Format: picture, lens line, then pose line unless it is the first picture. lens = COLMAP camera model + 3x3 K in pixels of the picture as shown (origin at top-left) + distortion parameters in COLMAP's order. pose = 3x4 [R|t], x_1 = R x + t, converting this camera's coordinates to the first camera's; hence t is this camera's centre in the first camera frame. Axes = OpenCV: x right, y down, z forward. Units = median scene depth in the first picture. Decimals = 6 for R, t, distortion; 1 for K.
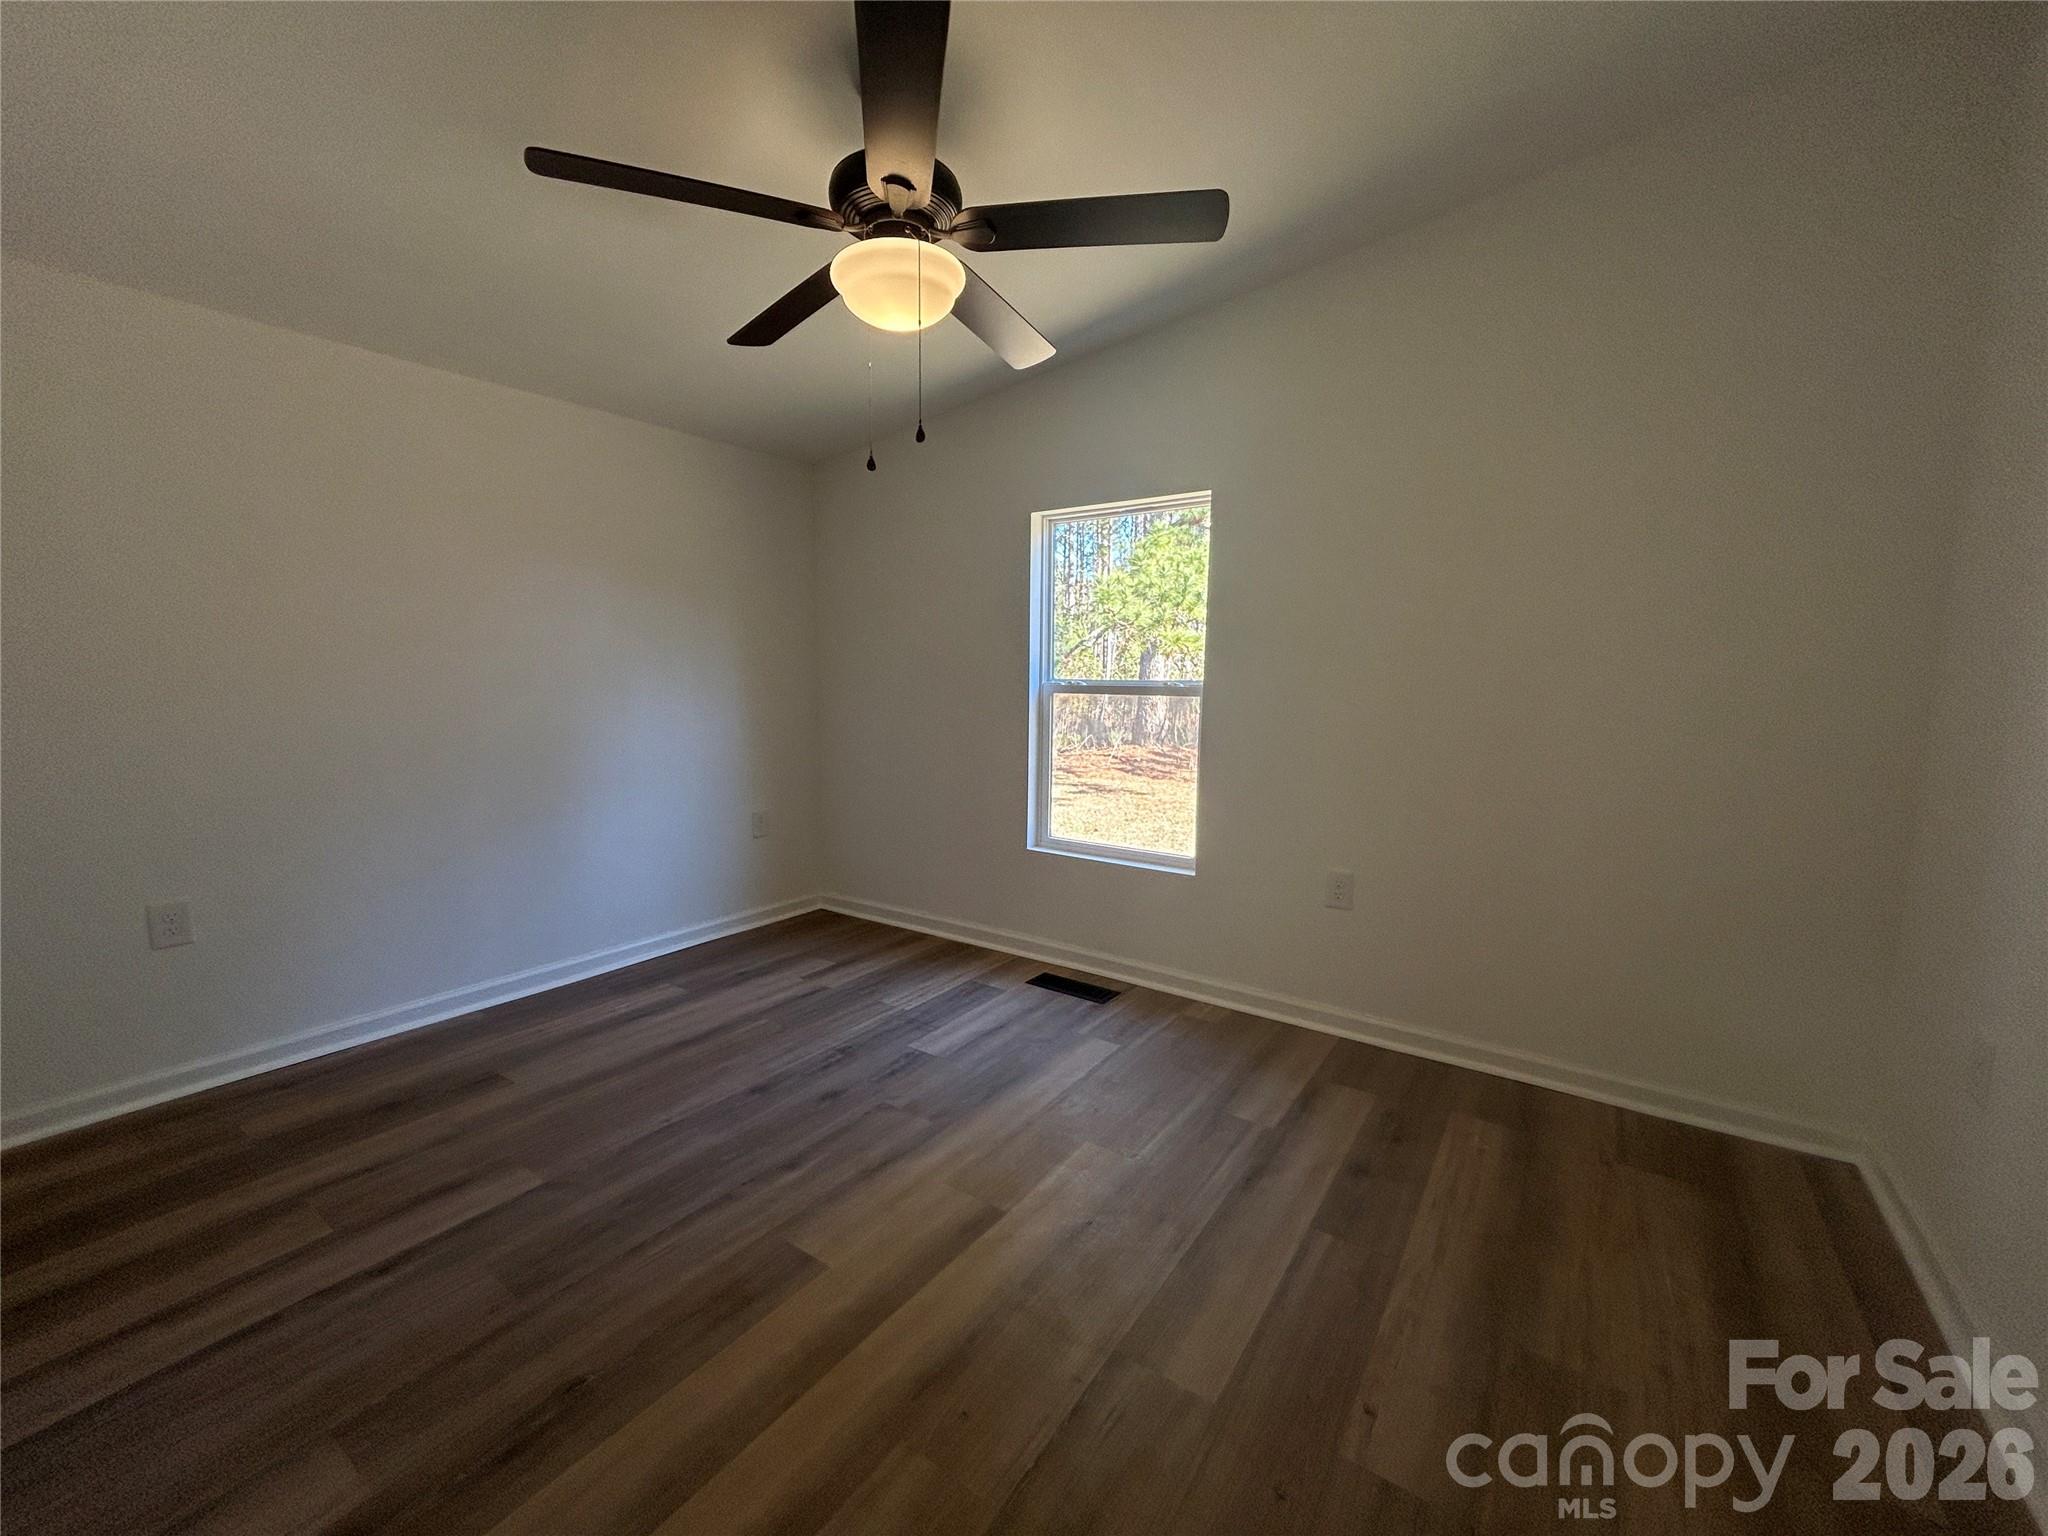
lens RADIAL K [[829.7, 0, 1024.7], [0, 829.7, 748.9], [0, 0, 1]] dist [-0.000600, 0.000197]
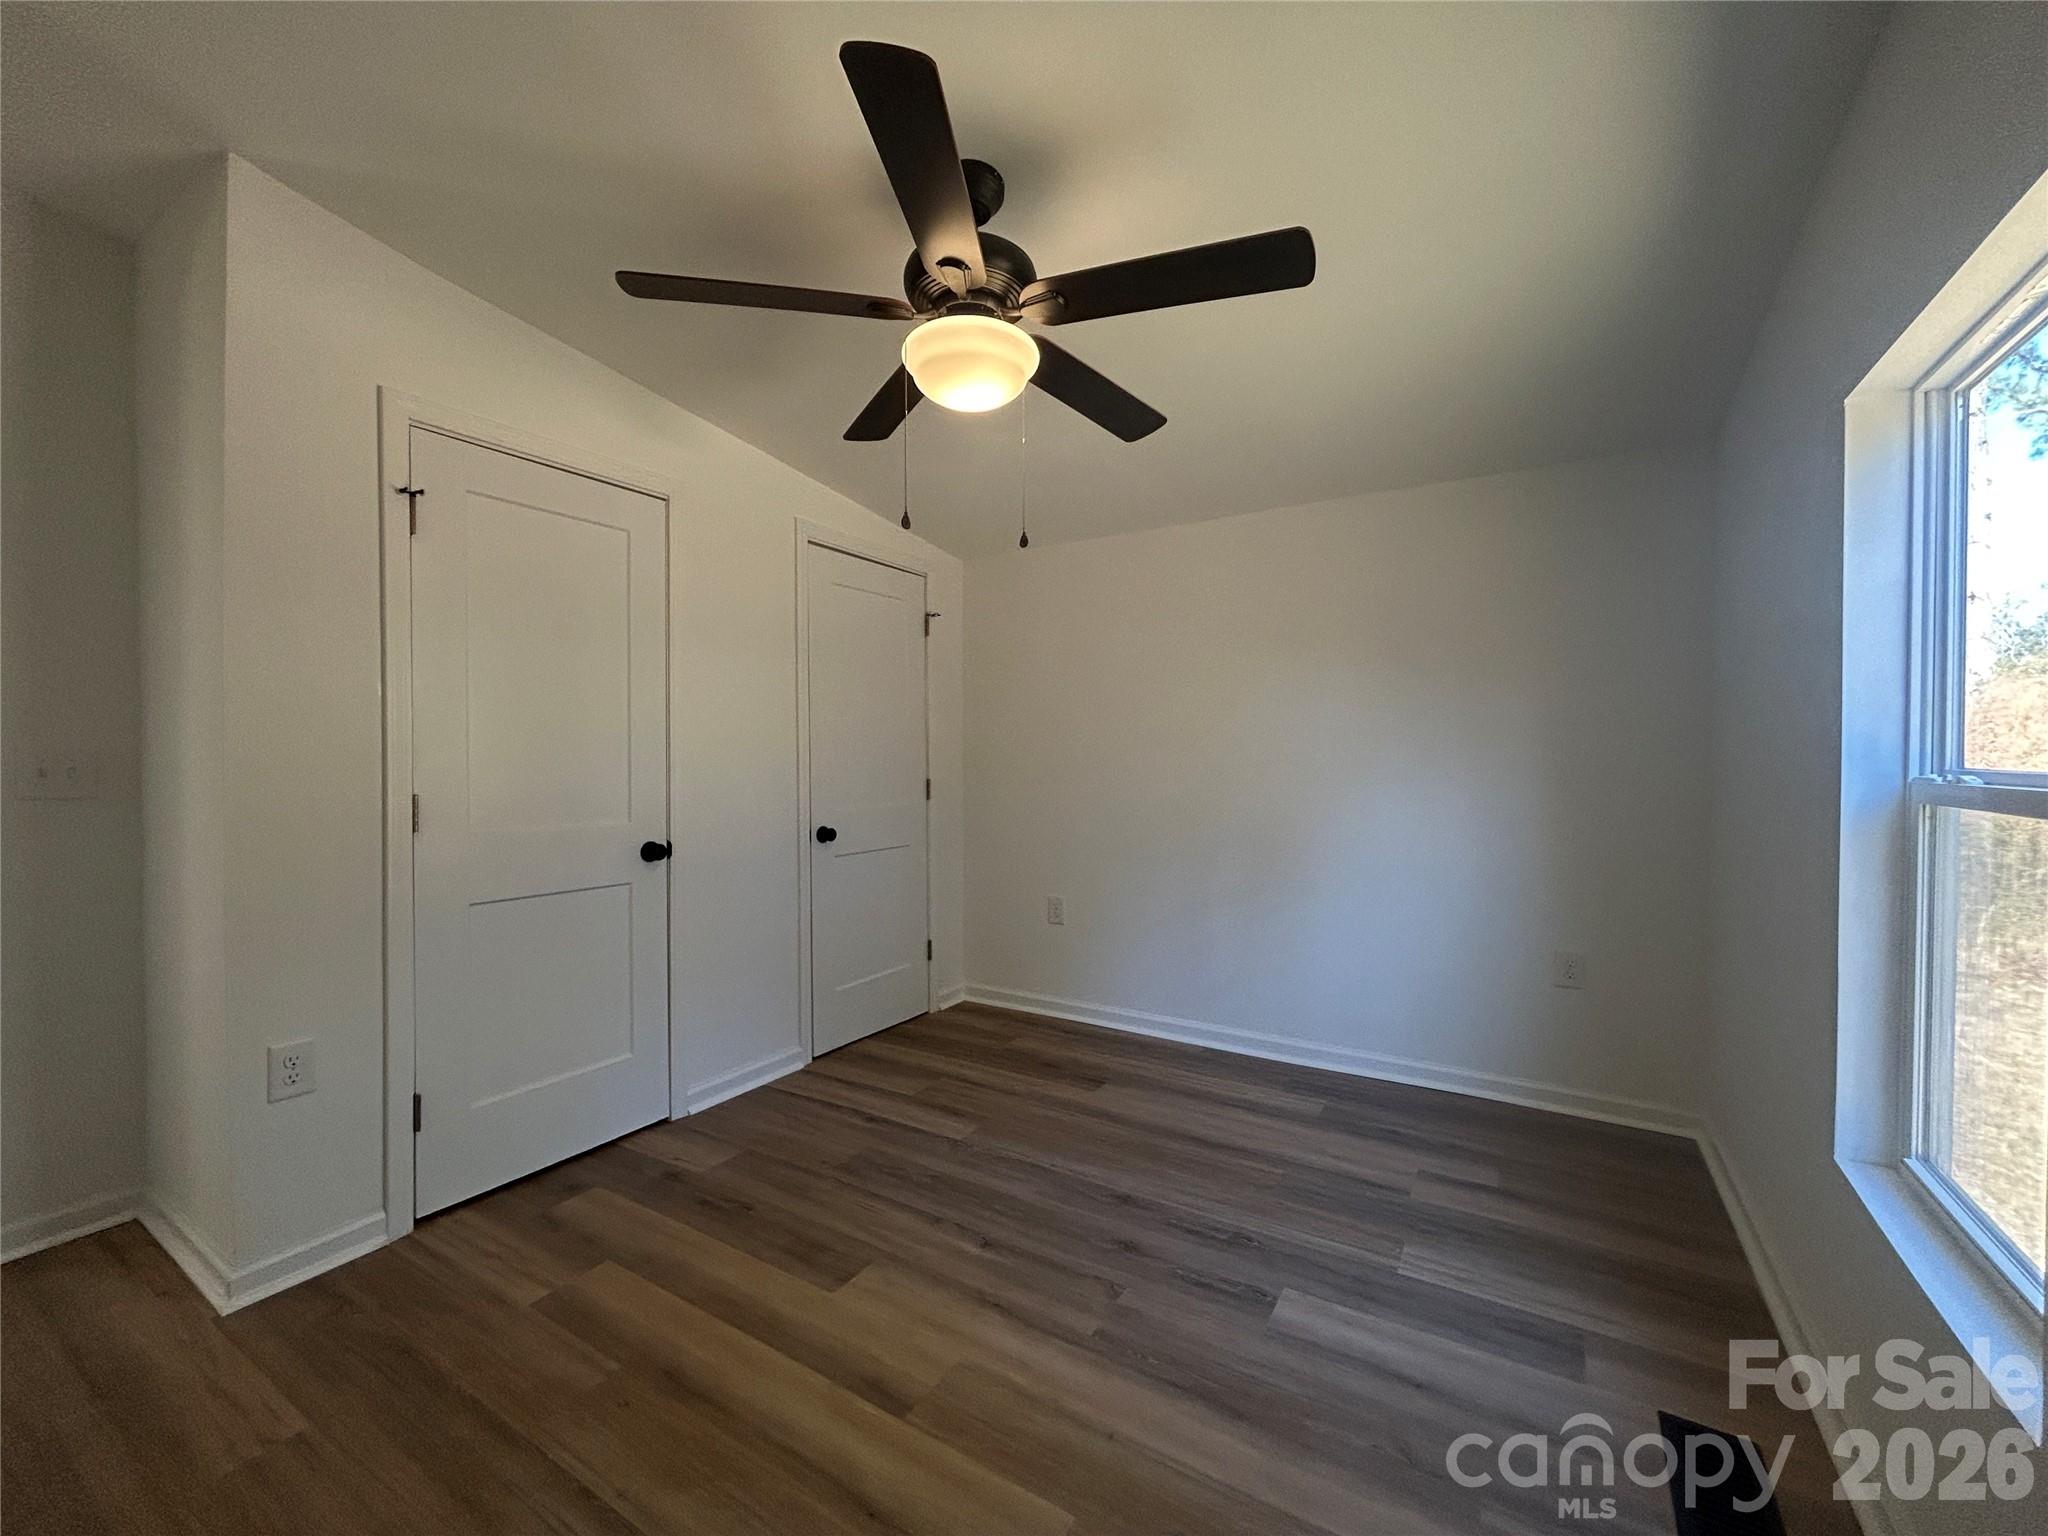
lens RADIAL K [[829.7, 0, 1013.8], [0, 829.7, 772.5], [0, 0, 1]] dist [-0.000600, 0.000197]
pose [[0.048674, 0.015267, -0.998698, 0.597730], [-0.088605, 0.996007, 0.010907, -0.072512], [0.994877, 0.087959, 0.049833, 0.763936]]
